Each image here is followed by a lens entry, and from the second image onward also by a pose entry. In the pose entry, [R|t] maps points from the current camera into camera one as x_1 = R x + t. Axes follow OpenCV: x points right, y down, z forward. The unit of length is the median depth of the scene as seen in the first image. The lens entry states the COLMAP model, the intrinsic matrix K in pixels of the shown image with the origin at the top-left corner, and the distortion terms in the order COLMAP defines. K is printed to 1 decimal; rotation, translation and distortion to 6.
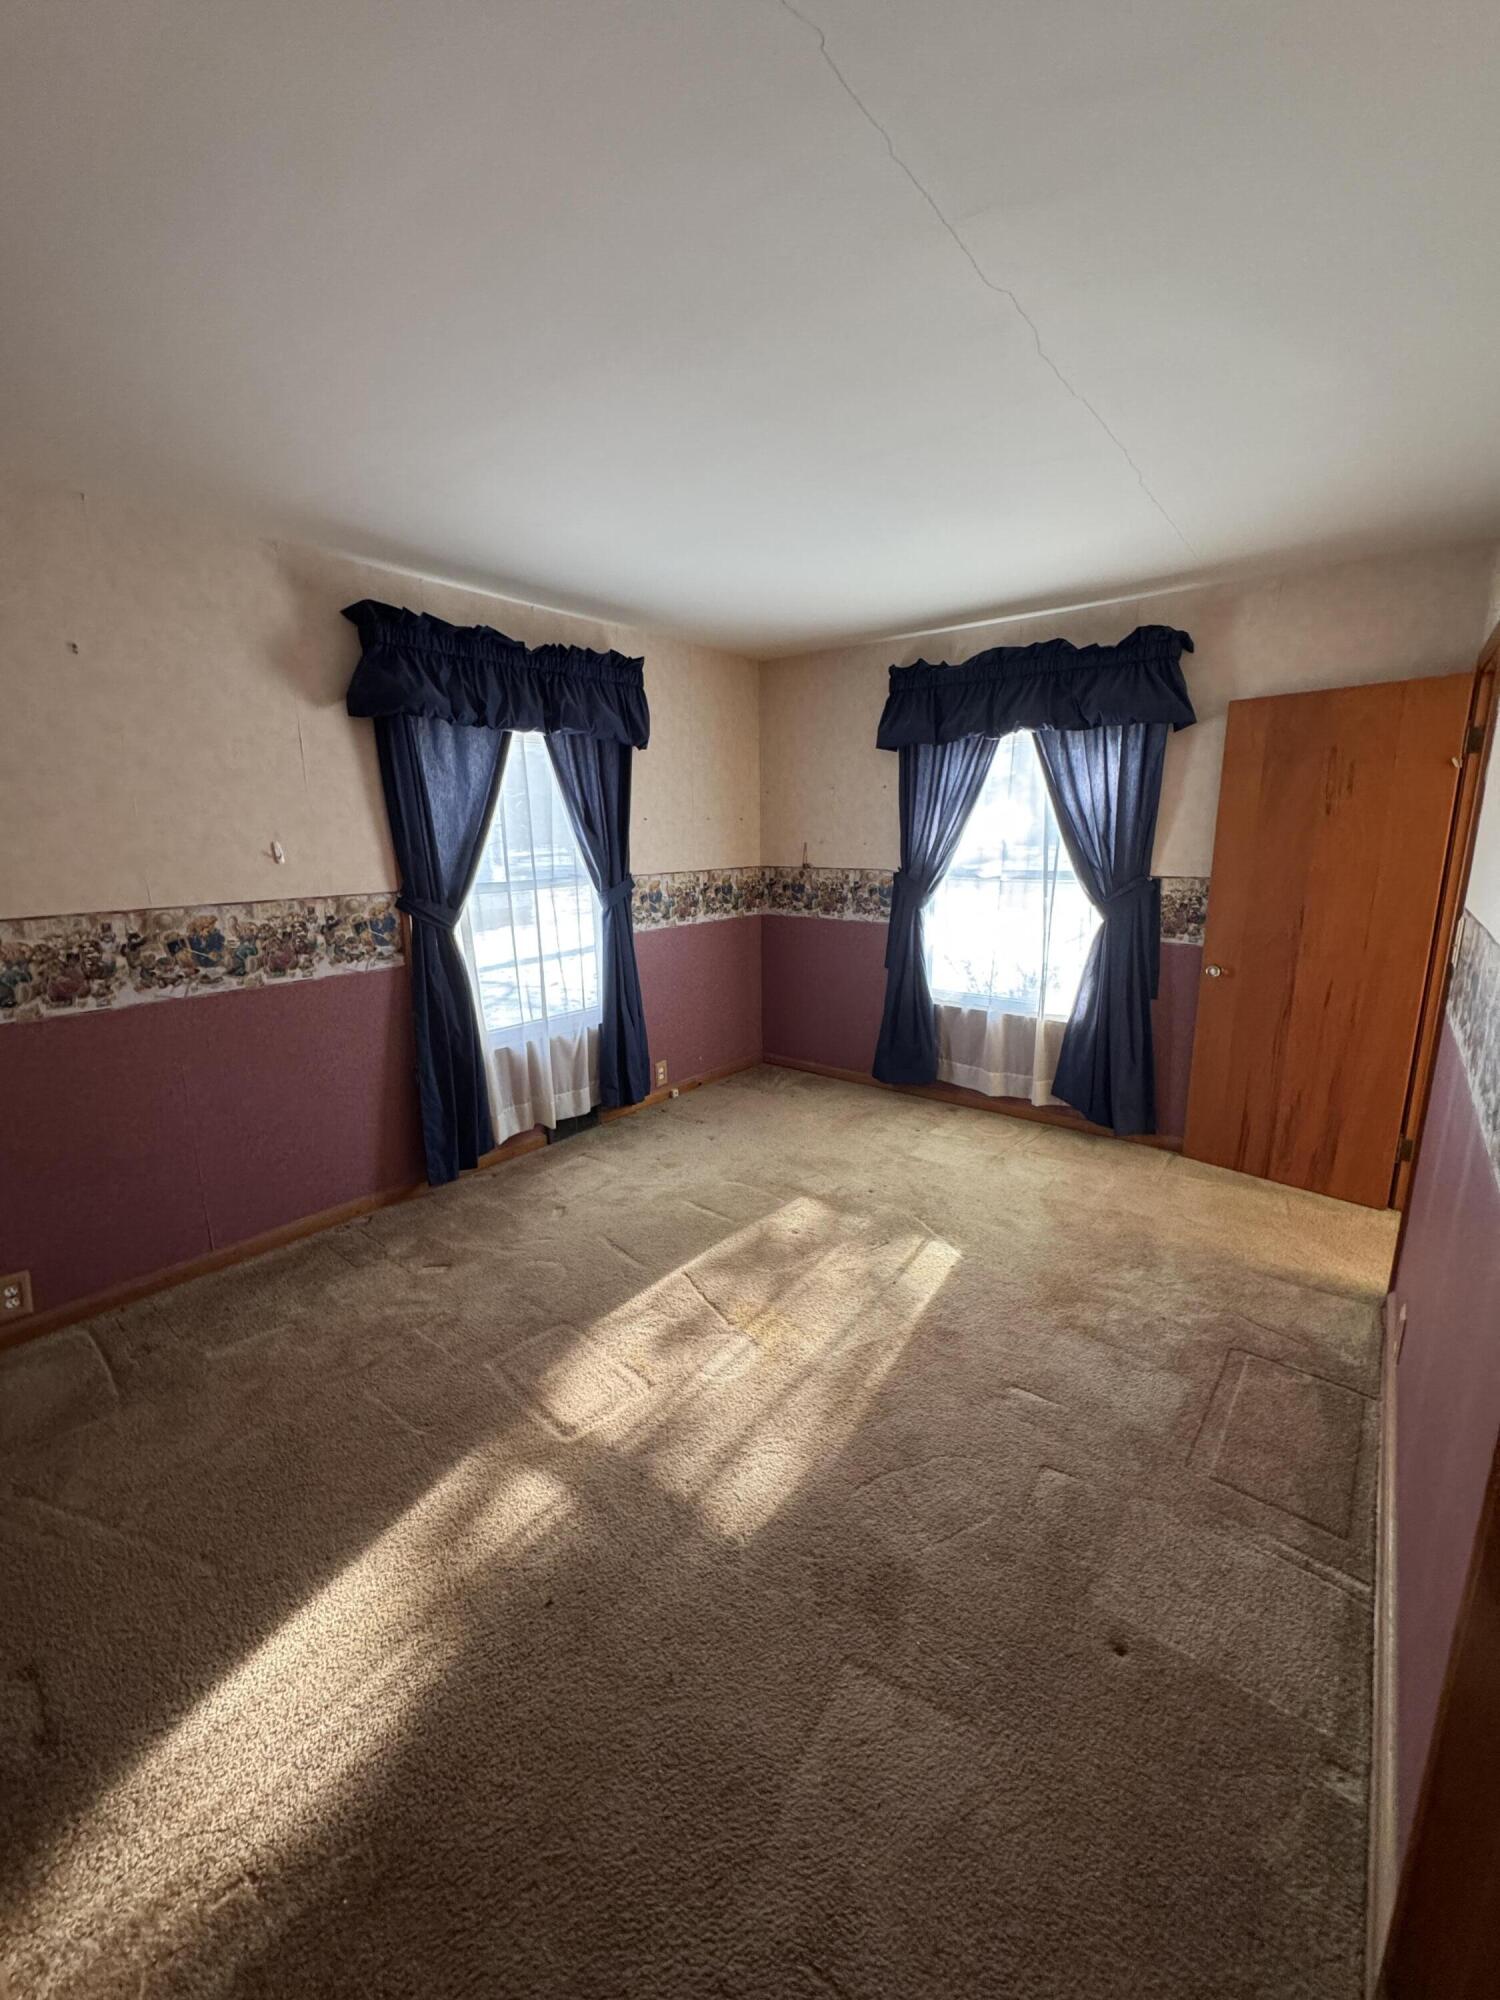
lens RADIAL K [[791.6, 0, 746.1], [0, 791.6, 1002.7], [0, 0, 1]] dist [-0.000727, -0.000637]
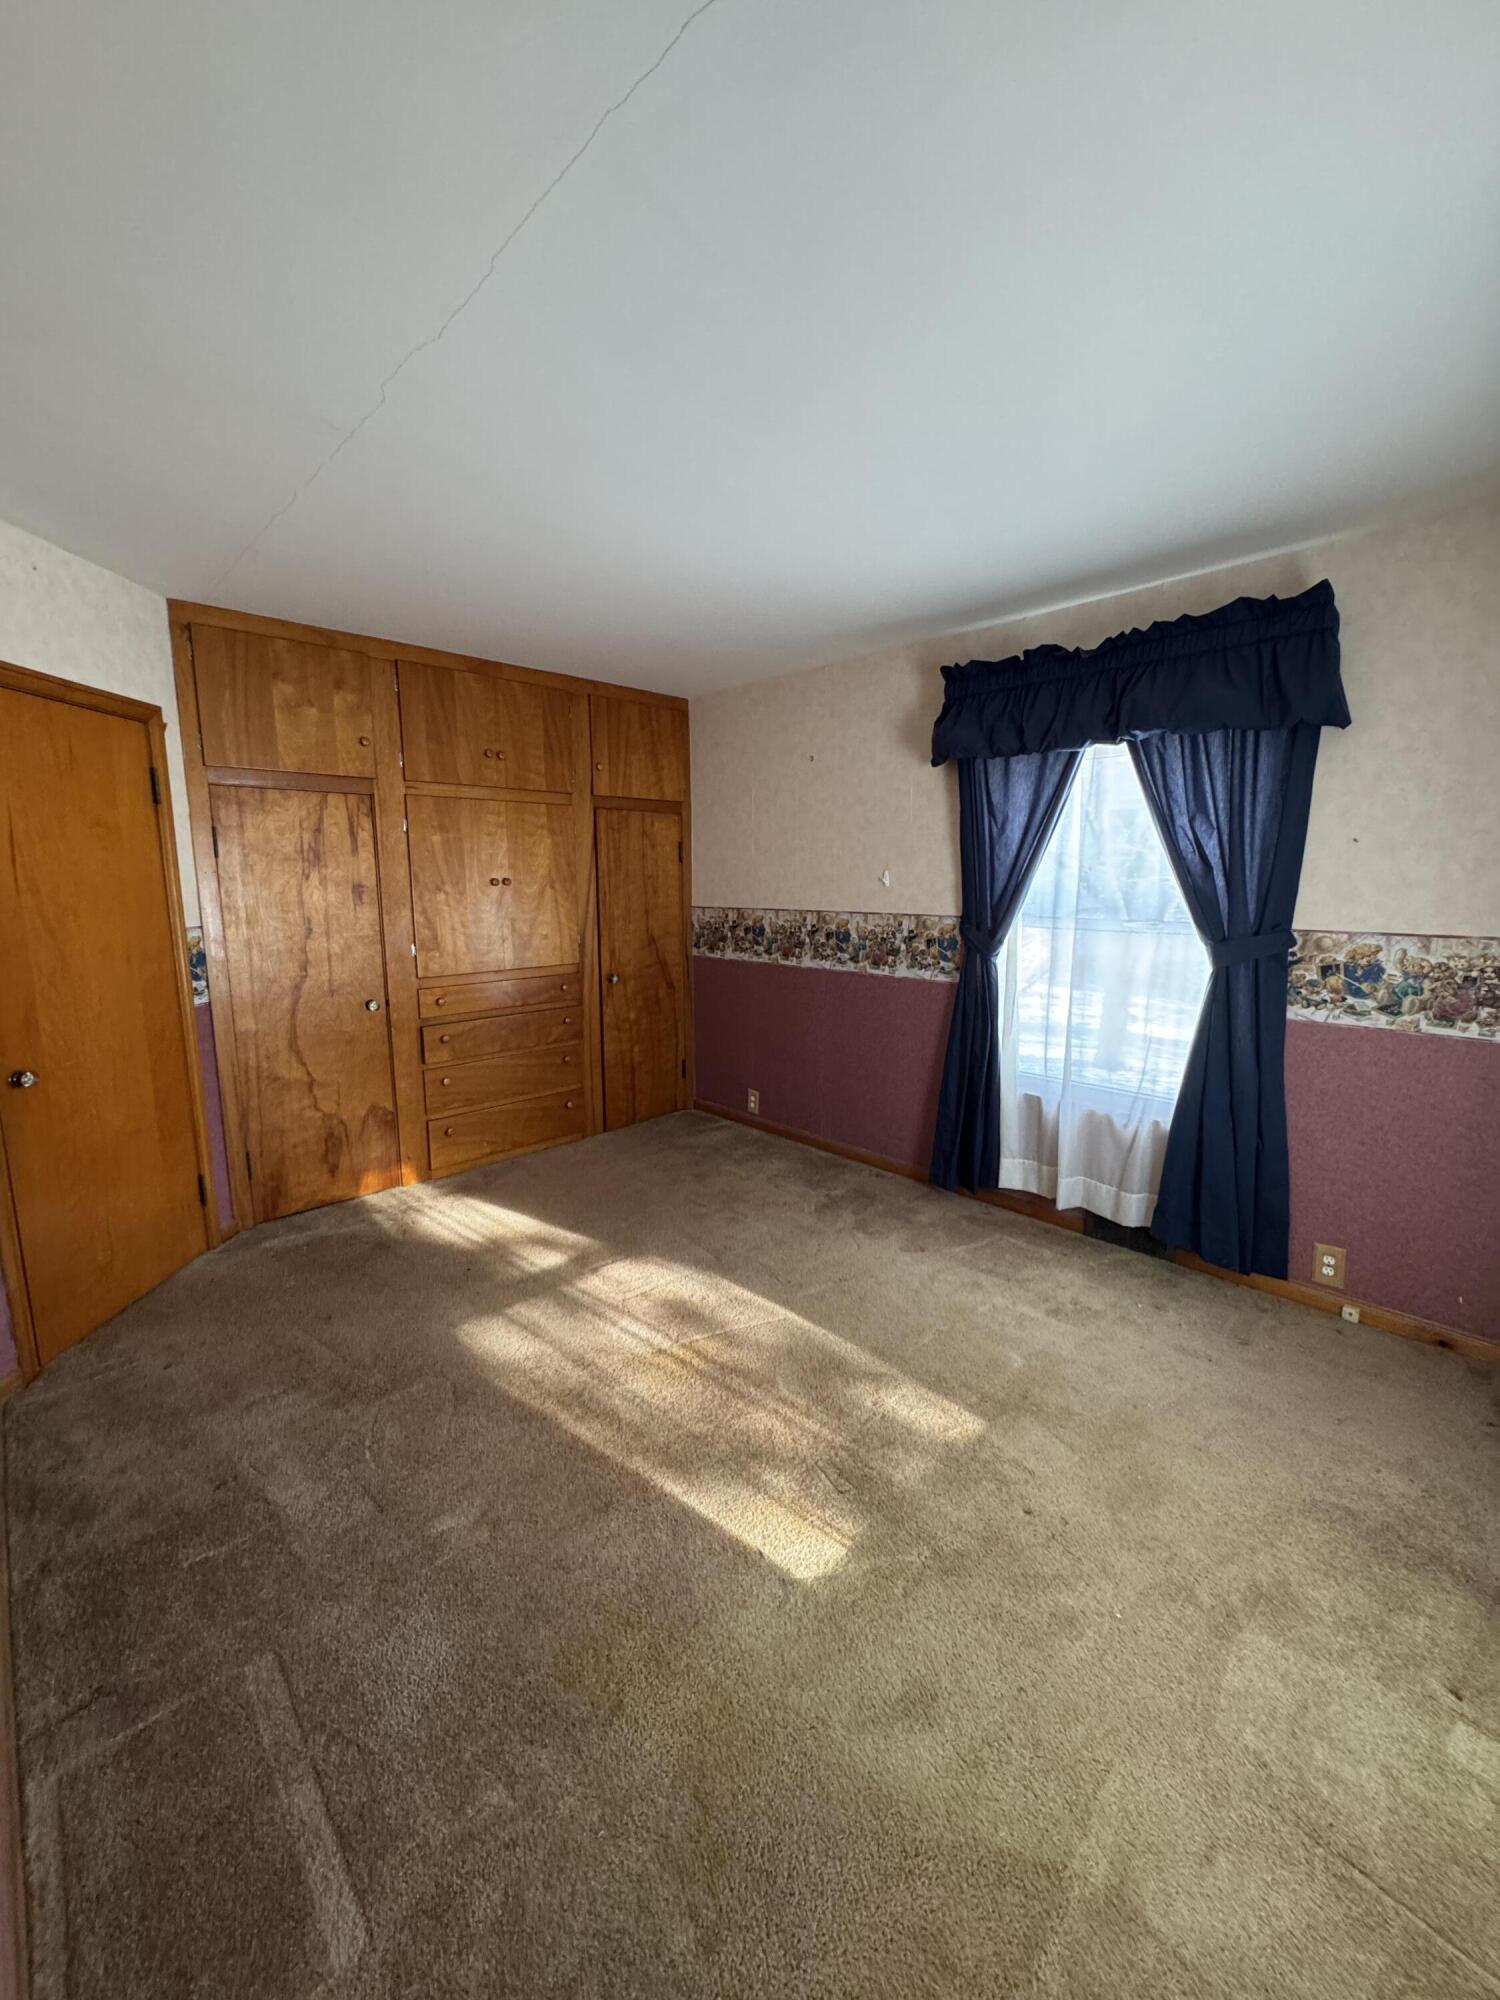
lens RADIAL K [[791.6, 0, 744.5], [0, 791.6, 1000.0], [0, 0, 1]] dist [-0.000727, -0.000637]
pose [[-0.133374, 0.178299, -0.974895, 0.587658], [-0.196344, 0.959432, 0.202332, -0.160579], [0.971422, 0.218401, -0.092955, 0.692826]]
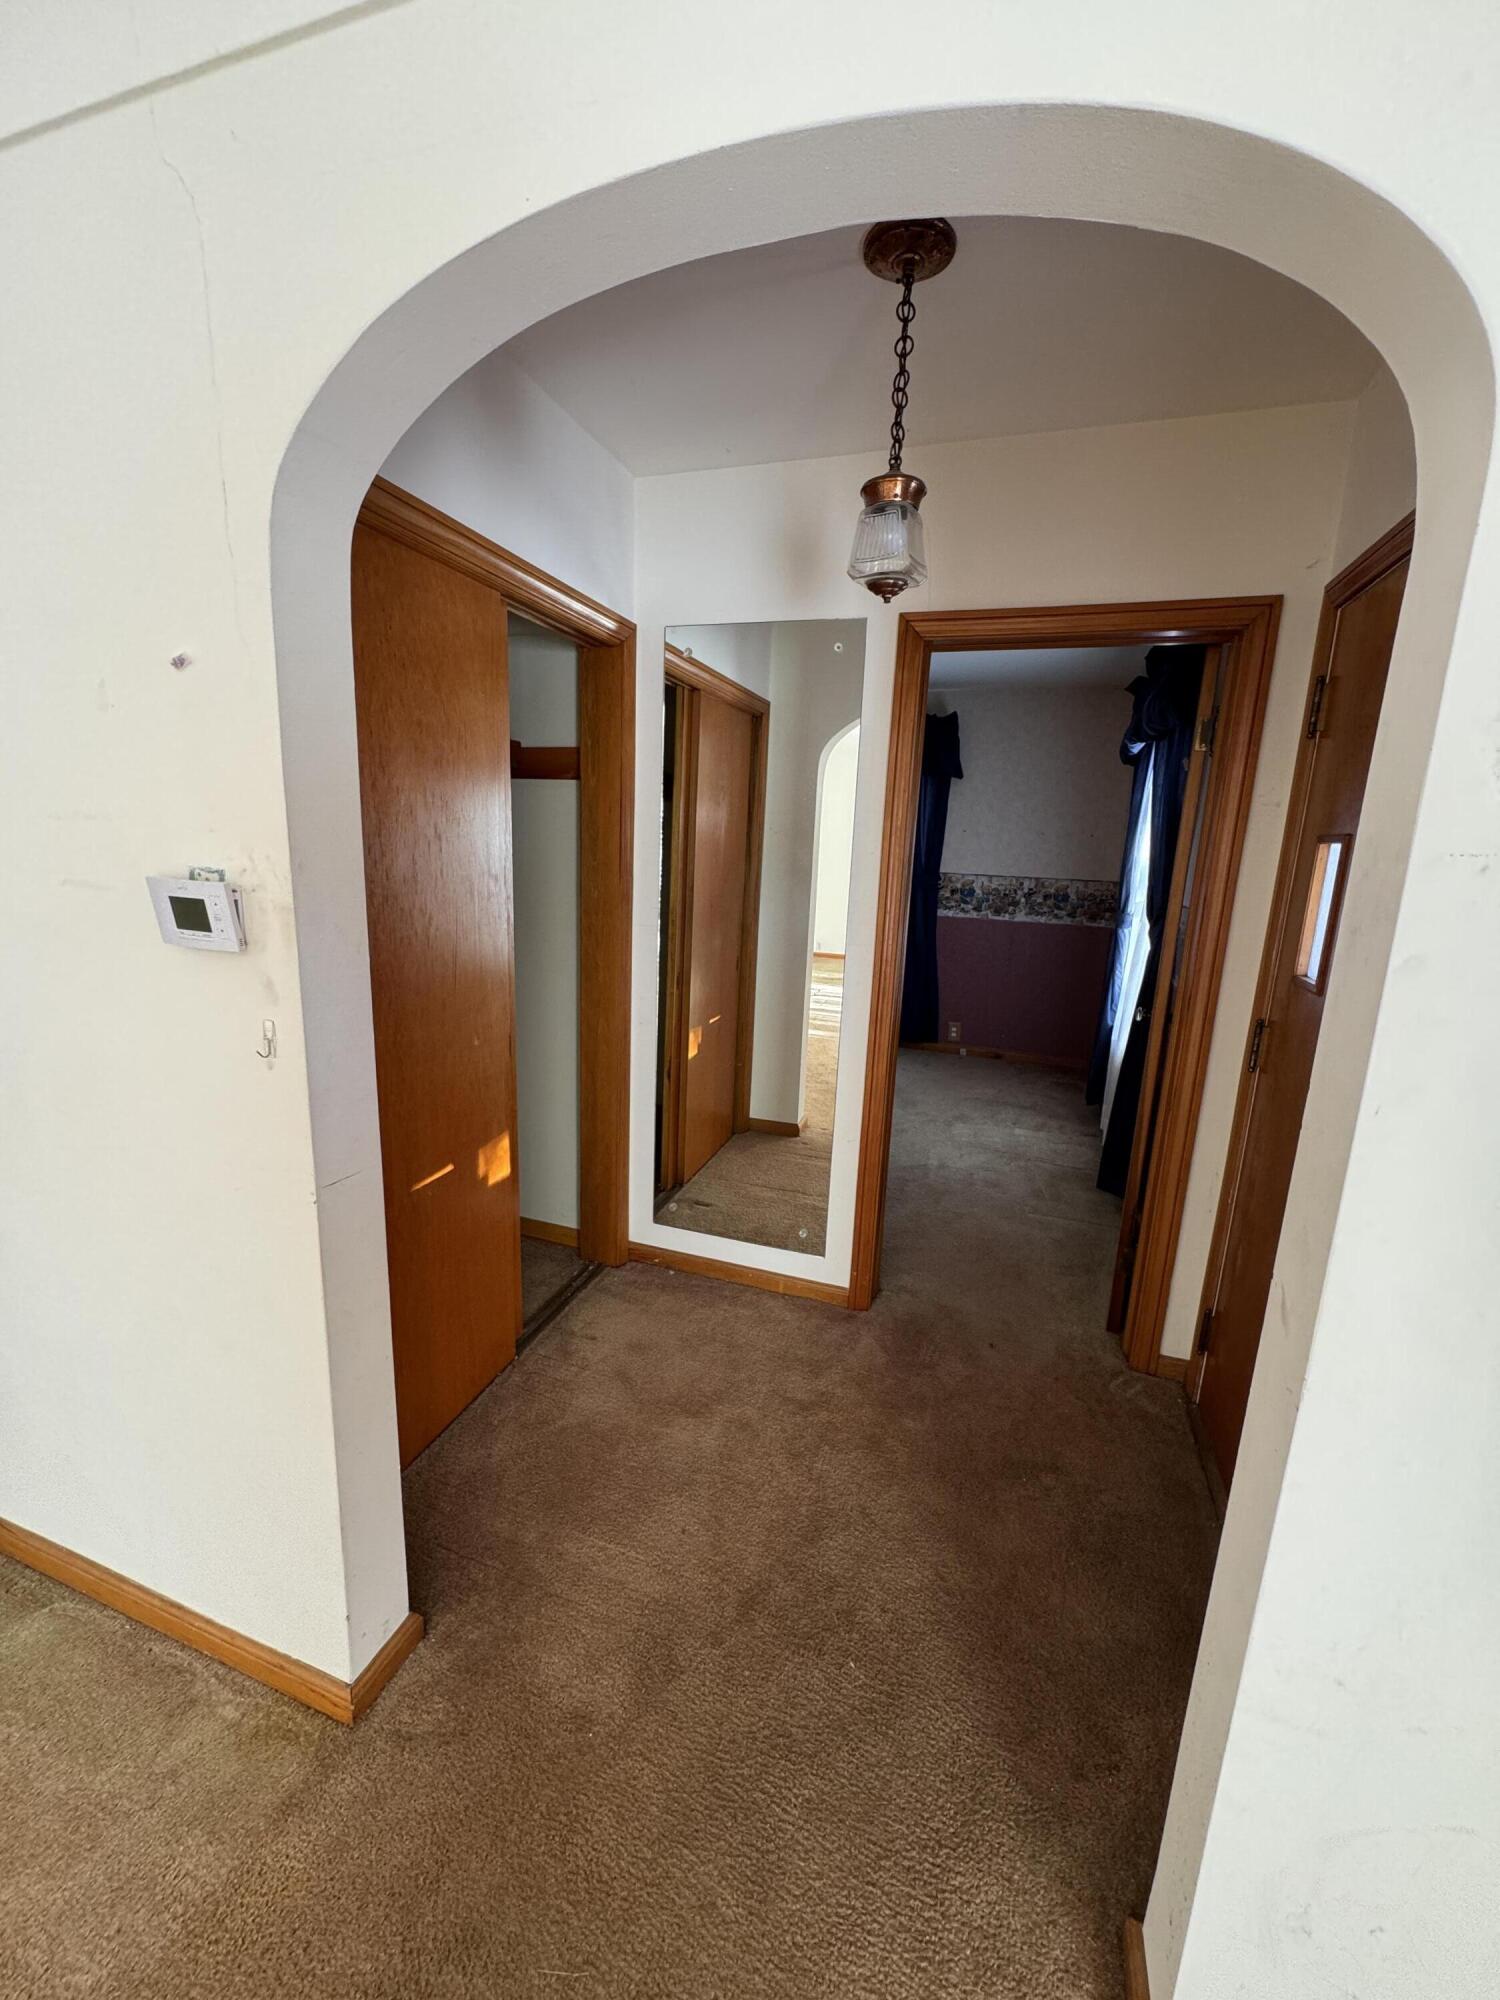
lens RADIAL K [[791.6, 0, 741.0], [0, 791.6, 1001.5], [0, 0, 1]] dist [-0.000727, -0.000637]
pose [[0.322686, 0.218261, -0.920997, 1.111911], [-0.241927, 0.959747, 0.142681, -0.065570], [0.915066, 0.176773, 0.362500, 0.261198]]
